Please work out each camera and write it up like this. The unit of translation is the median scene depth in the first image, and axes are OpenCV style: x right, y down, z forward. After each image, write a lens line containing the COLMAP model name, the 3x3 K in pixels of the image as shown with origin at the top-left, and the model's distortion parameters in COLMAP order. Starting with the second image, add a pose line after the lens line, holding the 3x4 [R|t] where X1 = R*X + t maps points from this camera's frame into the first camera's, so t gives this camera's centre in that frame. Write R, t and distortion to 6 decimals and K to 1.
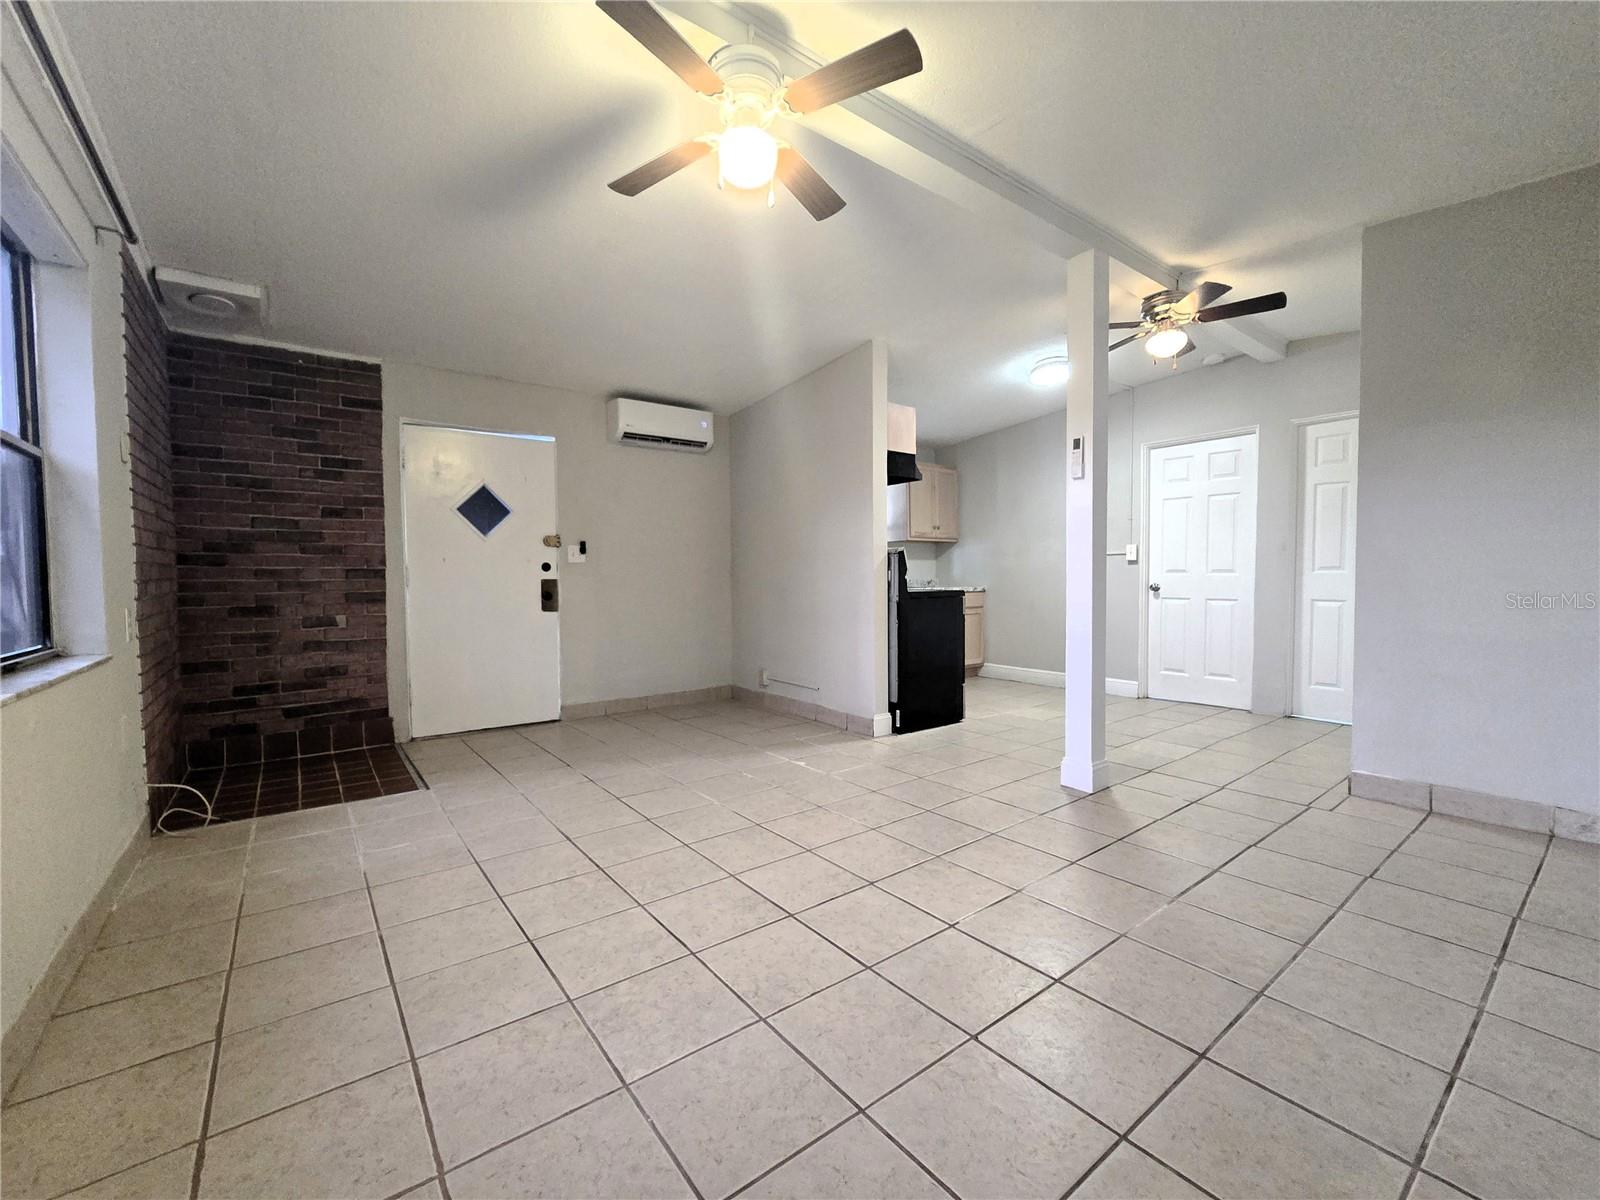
lens RADIAL K [[660.2, 0, 789.0], [0, 660.2, 600.2], [0, 0, 1]] dist [-0.004434, 0.001788]
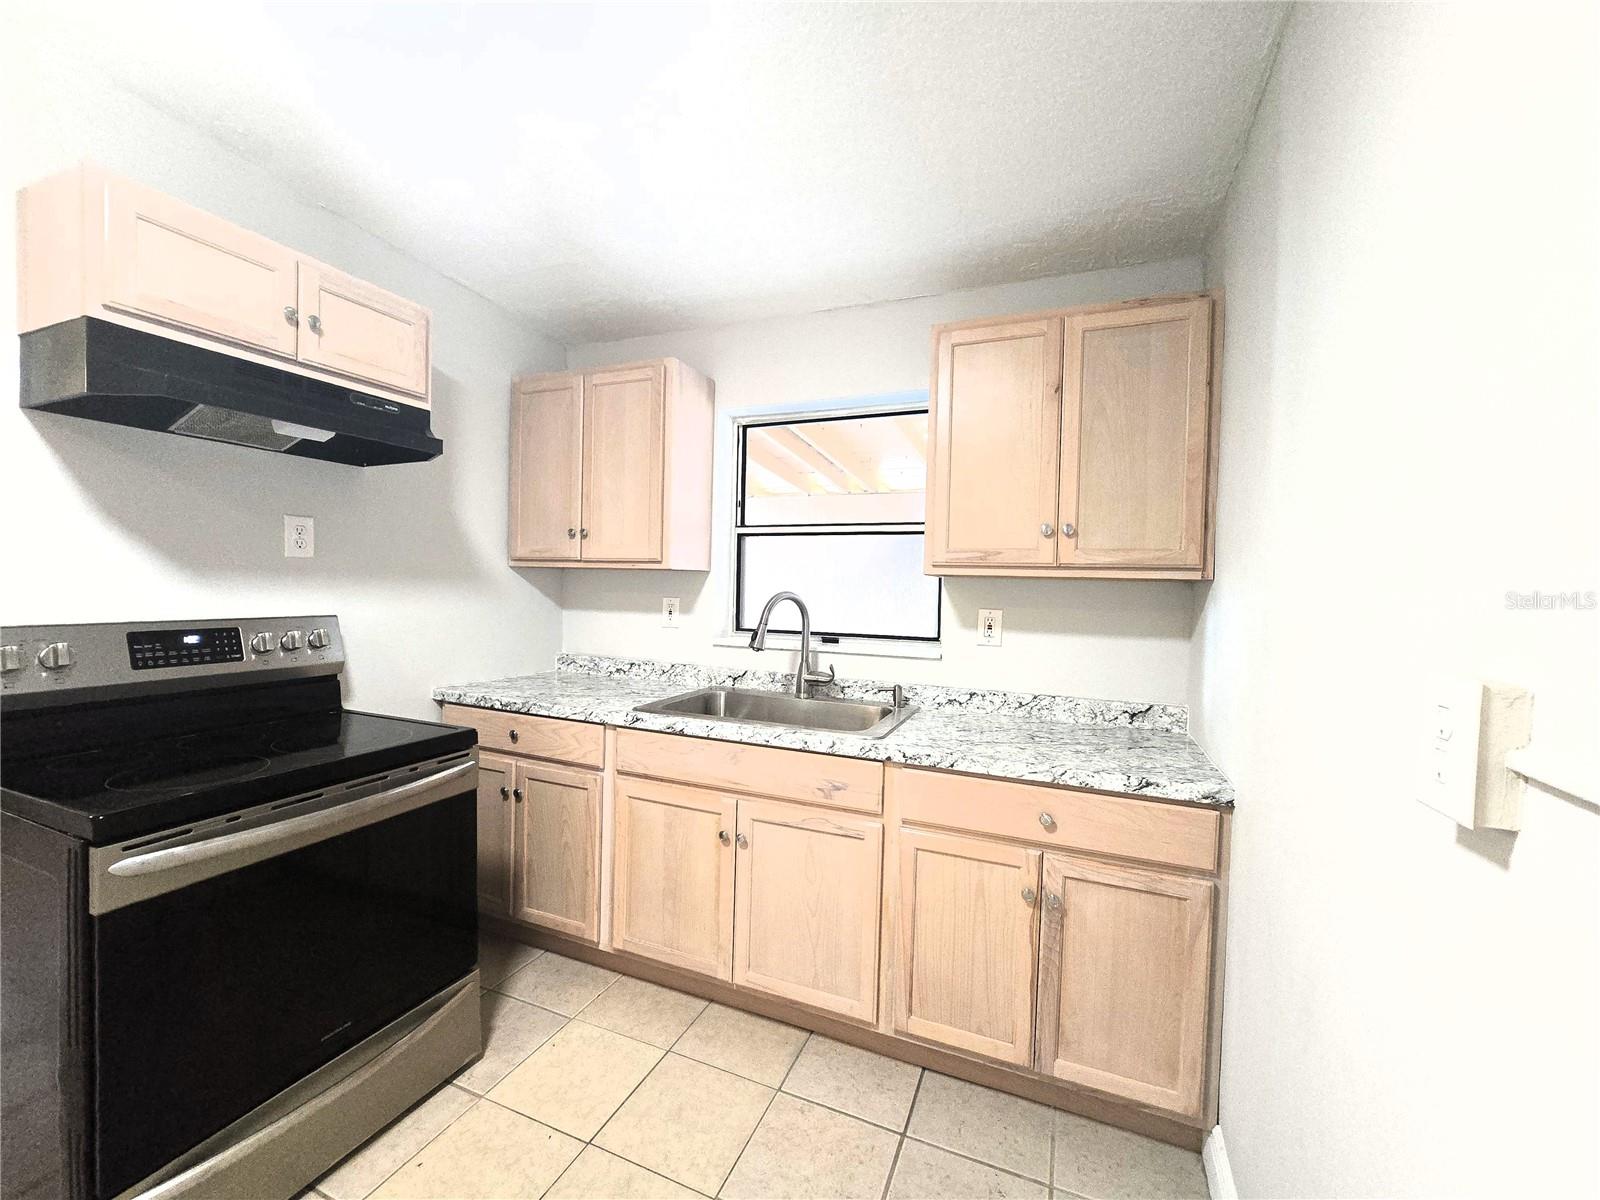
lens RADIAL K [[660.2, 0, 789.0], [0, 660.2, 600.2], [0, 0, 1]] dist [-0.004434, 0.001788]
pose [[0.498982, 0.043875, -0.865501, 0.543782], [-0.058232, 0.998158, 0.017027, -0.102912], [0.864654, 0.041903, 0.500618, 1.004298]]
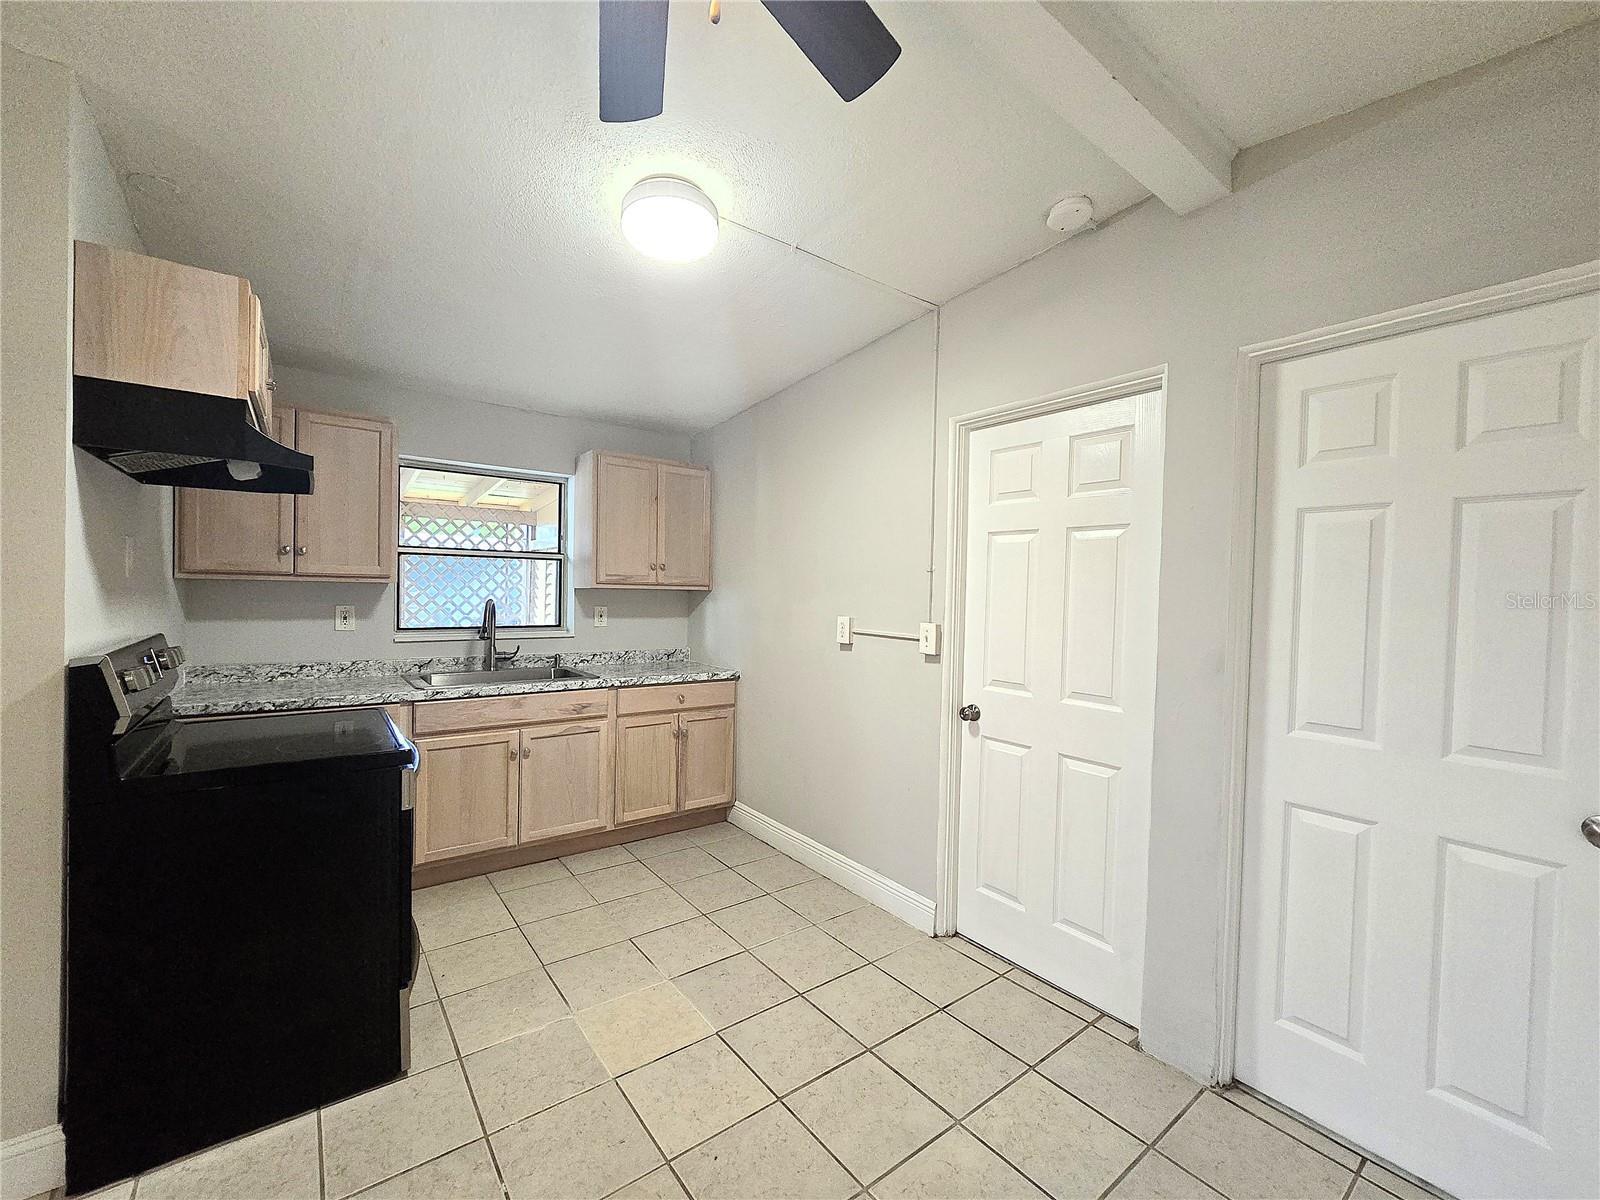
lens RADIAL K [[660.2, 0, 789.0], [0, 660.2, 600.2], [0, 0, 1]] dist [-0.004434, 0.001788]
pose [[0.999541, 0.030240, -0.001759, 0.450515], [-0.030269, 0.999345, -0.019826, -0.095340], [0.001158, 0.019870, 0.999802, 0.550797]]
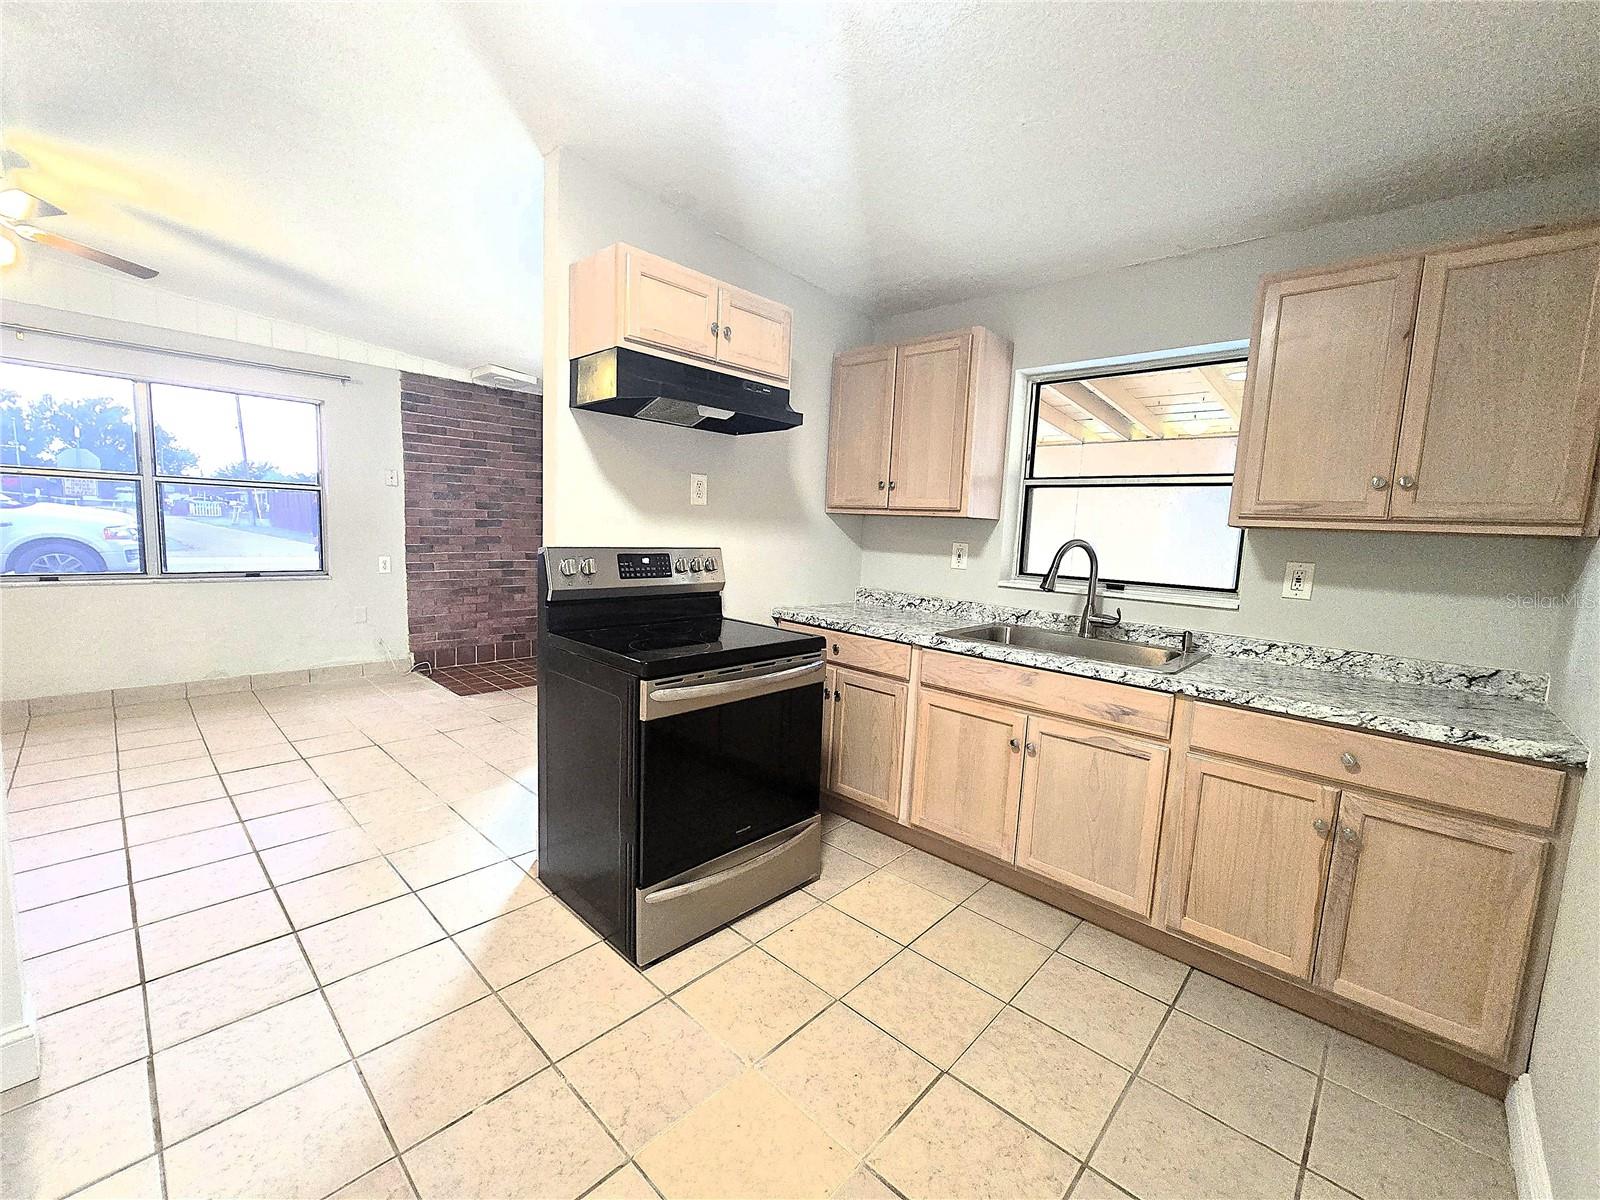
lens RADIAL K [[660.2, 0, 789.0], [0, 660.2, 600.2], [0, 0, 1]] dist [-0.004434, 0.001788]
pose [[0.164452, 0.130011, -0.977779, 0.606608], [-0.079025, 0.989826, 0.118321, -0.097093], [0.983214, 0.057811, 0.173053, 0.930972]]
